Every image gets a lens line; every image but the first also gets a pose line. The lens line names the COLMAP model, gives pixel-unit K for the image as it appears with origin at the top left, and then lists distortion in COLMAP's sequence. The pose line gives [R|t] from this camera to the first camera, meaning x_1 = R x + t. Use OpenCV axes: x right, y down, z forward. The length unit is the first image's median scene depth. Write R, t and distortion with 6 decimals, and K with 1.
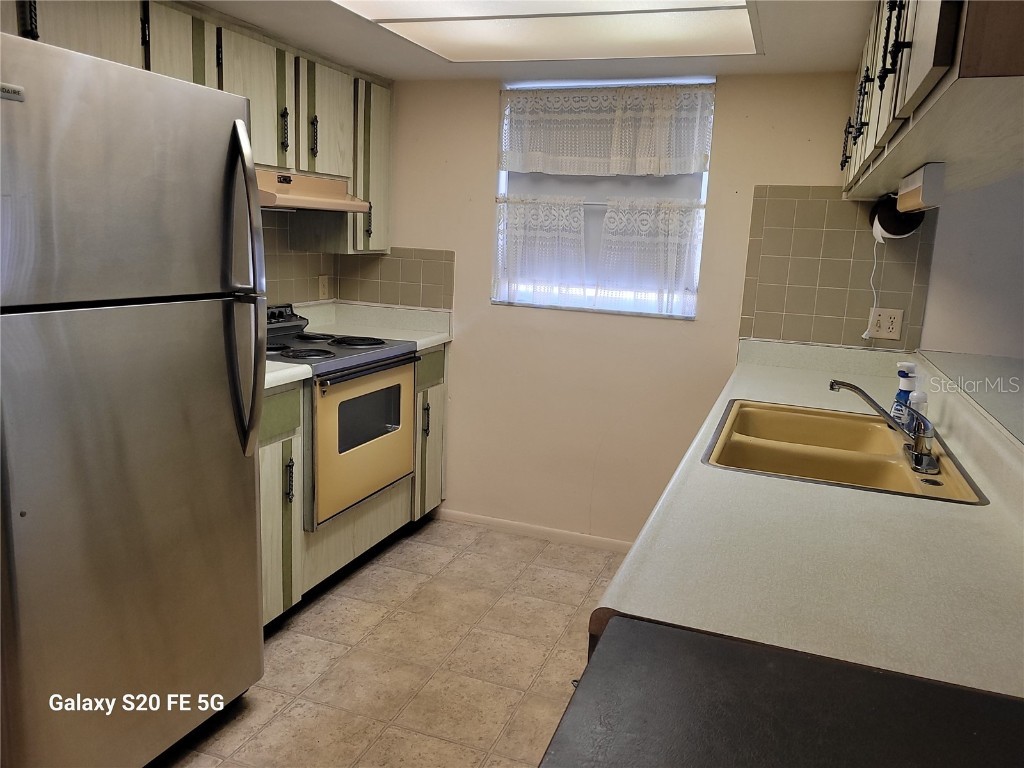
lens RADIAL K [[774.2, 0, 517.0], [0, 774.2, 380.9], [0, 0, 1]] dist [0.030921, -0.011889]
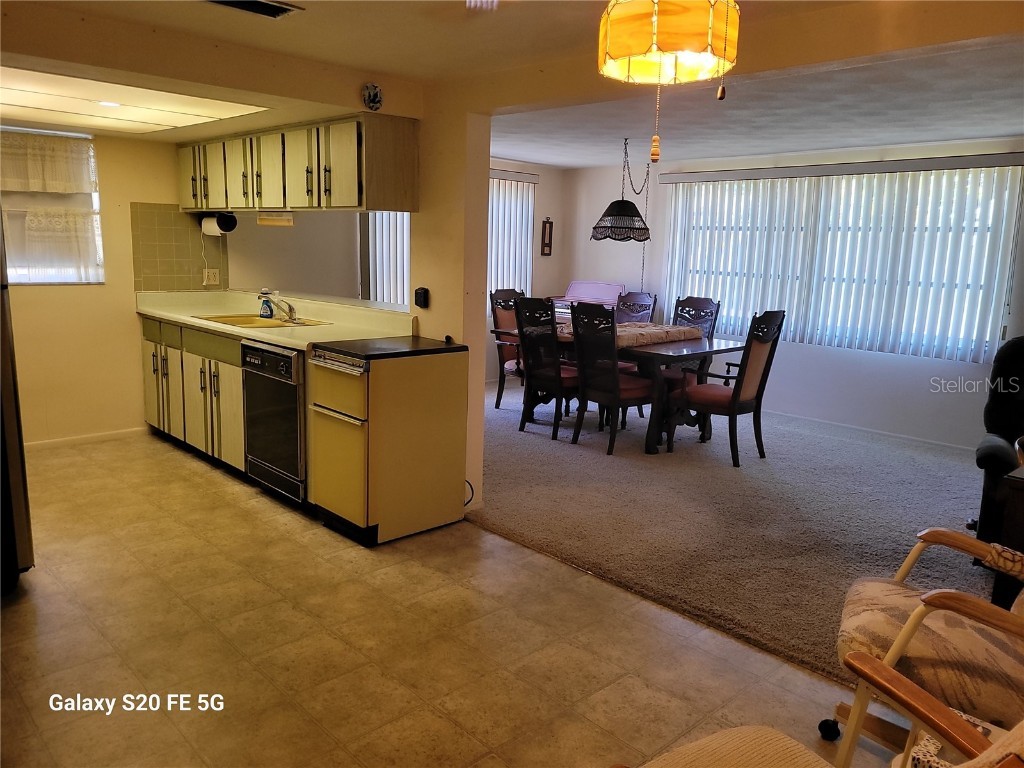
lens RADIAL K [[774.2, 0, 514.0], [0, 774.2, 375.2], [0, 0, 1]] dist [0.030921, -0.011889]
pose [[0.448689, -0.177569, 0.875869, -0.859082], [0.158500, 0.980336, 0.117553, 0.052699], [-0.879520, 0.086080, 0.468011, -0.500454]]
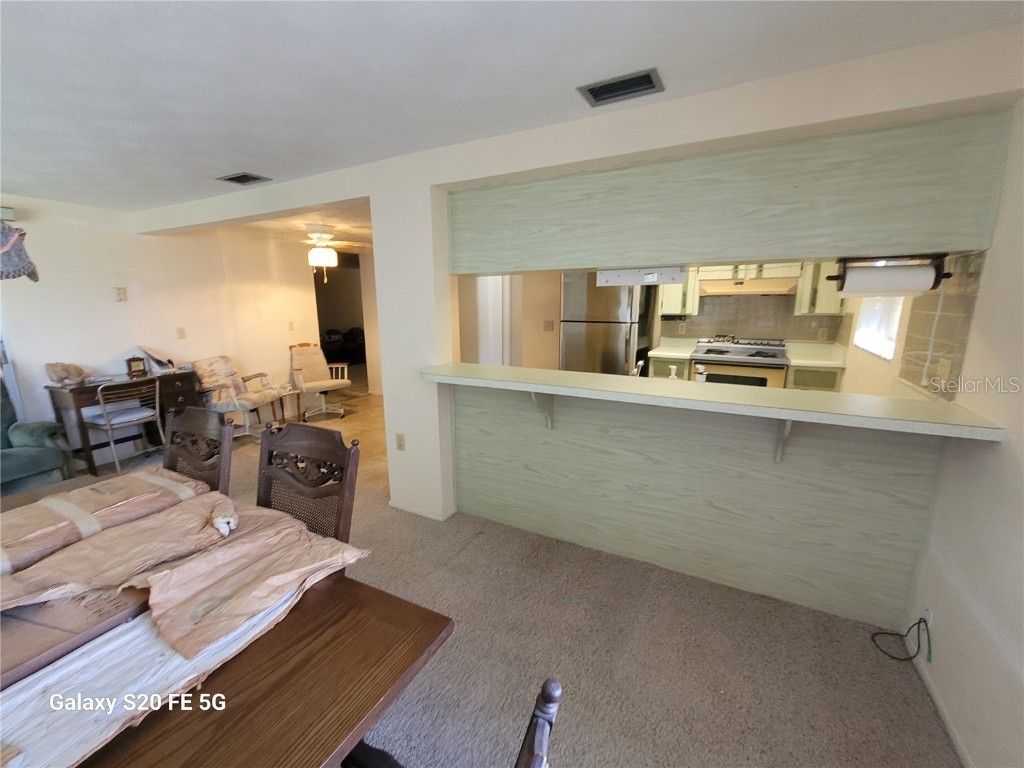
lens RADIAL K [[431.7, 0, 509.2], [0, 431.7, 391.3], [0, 0, 1]] dist [0.001630, -0.000986]
pose [[-0.141271, 0.160005, -0.976955, 1.060587], [-0.184868, 0.965229, 0.184817, -0.046359], [0.972557, 0.206717, -0.106779, 0.468046]]
